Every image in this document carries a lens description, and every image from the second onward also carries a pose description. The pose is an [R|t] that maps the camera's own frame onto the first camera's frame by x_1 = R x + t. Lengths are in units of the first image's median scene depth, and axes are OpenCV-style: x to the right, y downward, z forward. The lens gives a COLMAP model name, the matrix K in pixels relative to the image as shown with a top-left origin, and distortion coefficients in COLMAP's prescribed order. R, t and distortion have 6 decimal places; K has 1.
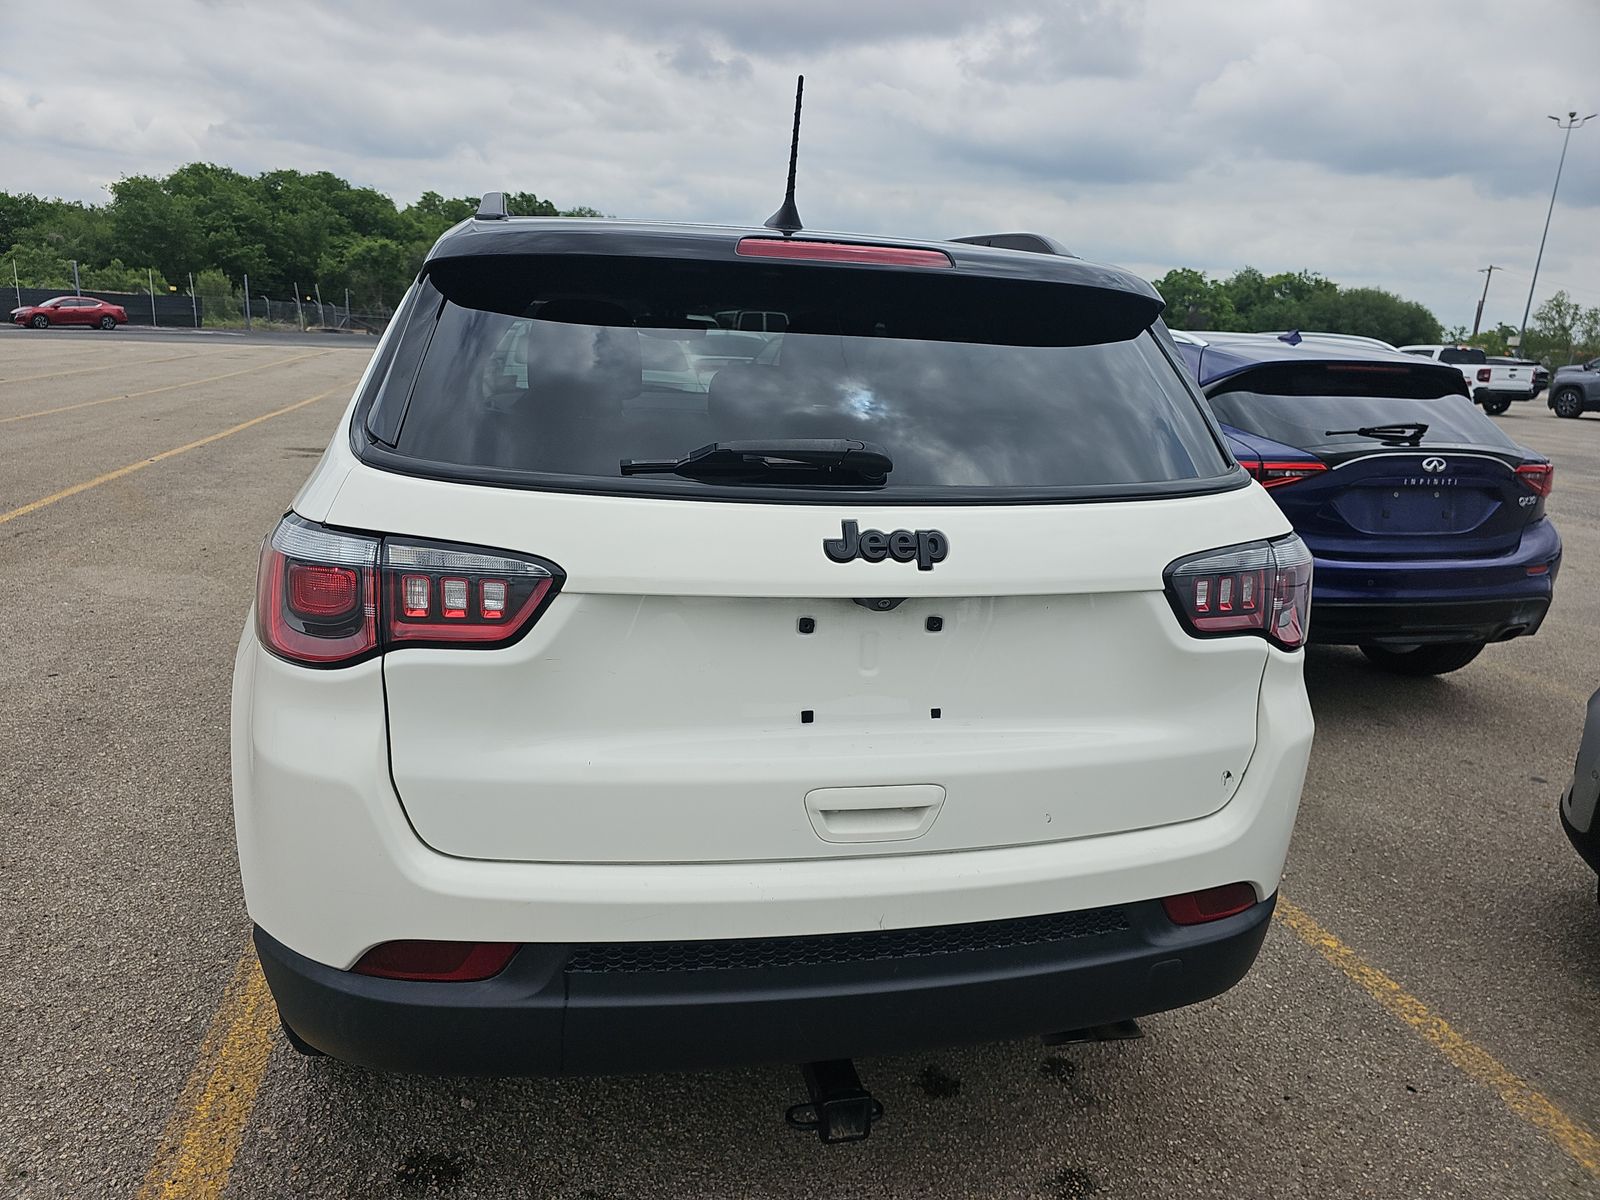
lens RADIAL K [[1068.8, 0, 776.6], [0, 1068.8, 609.1], [0, 0, 1]] dist [0.050862, -0.047551]
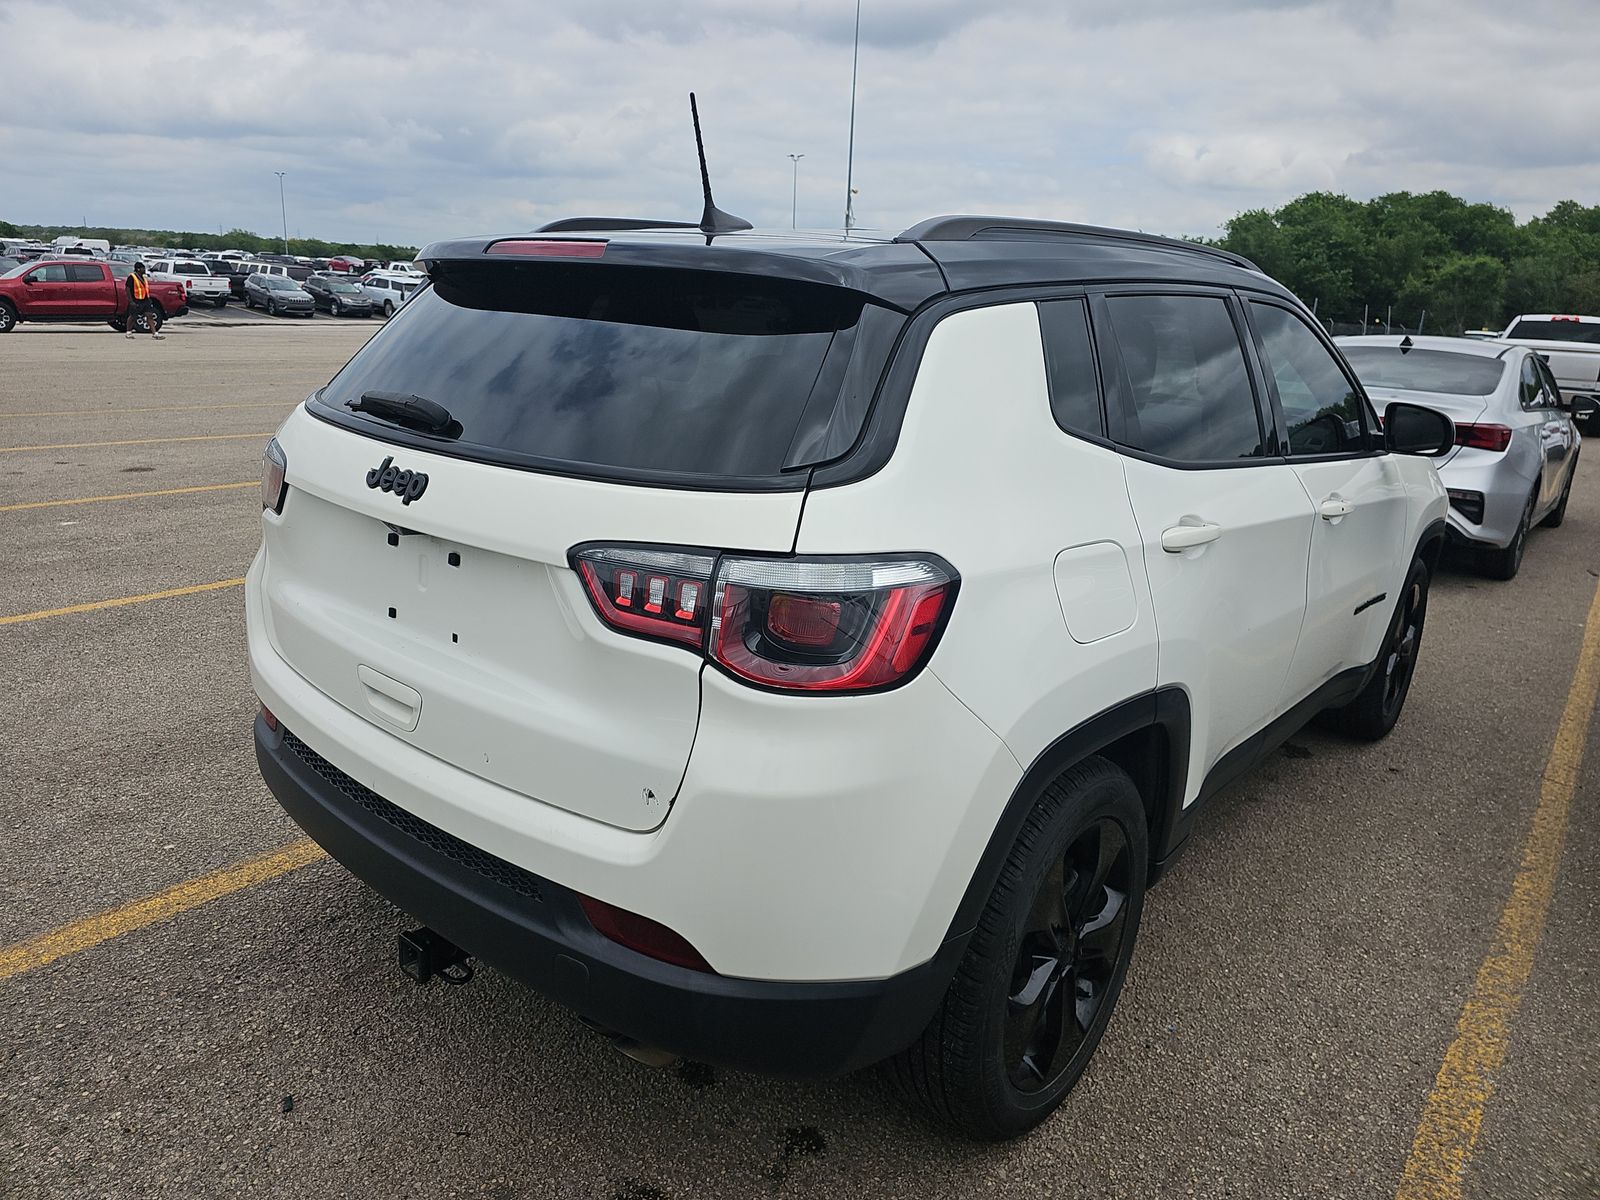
lens RADIAL K [[1073.7, 0, 823.5], [0, 1073.7, 591.9], [0, 0, 1]] dist [0.052850, -0.053482]
pose [[0.618243, 0.191977, -0.762182, 0.793642], [-0.220362, 0.973157, 0.066370, -0.072260], [0.754464, 0.126923, 0.643952, 0.338016]]
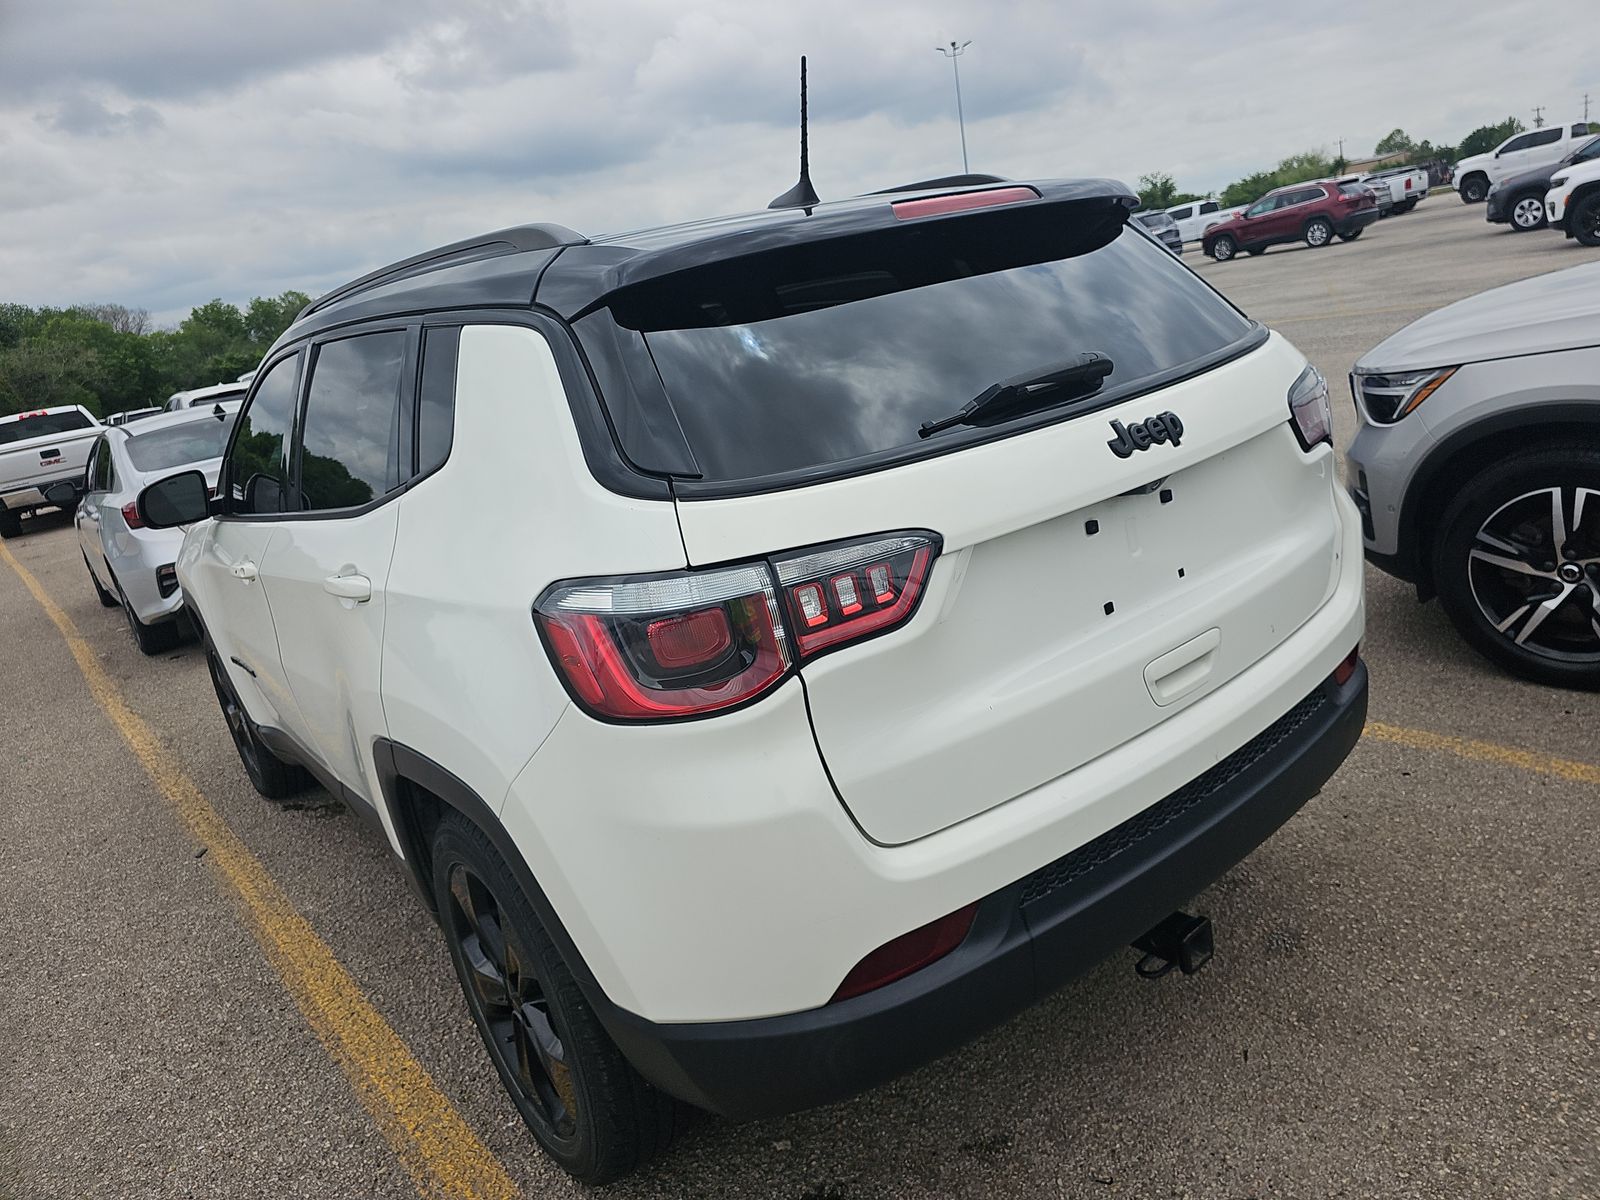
lens RADIAL K [[1073.7, 0, 823.5], [0, 1073.7, 591.9], [0, 0, 1]] dist [0.052850, -0.053482]
pose [[0.876060, -0.316166, 0.364085, -0.382933], [0.320385, 0.945939, 0.050532, -0.039373], [-0.360379, 0.072379, 0.929994, 0.042768]]
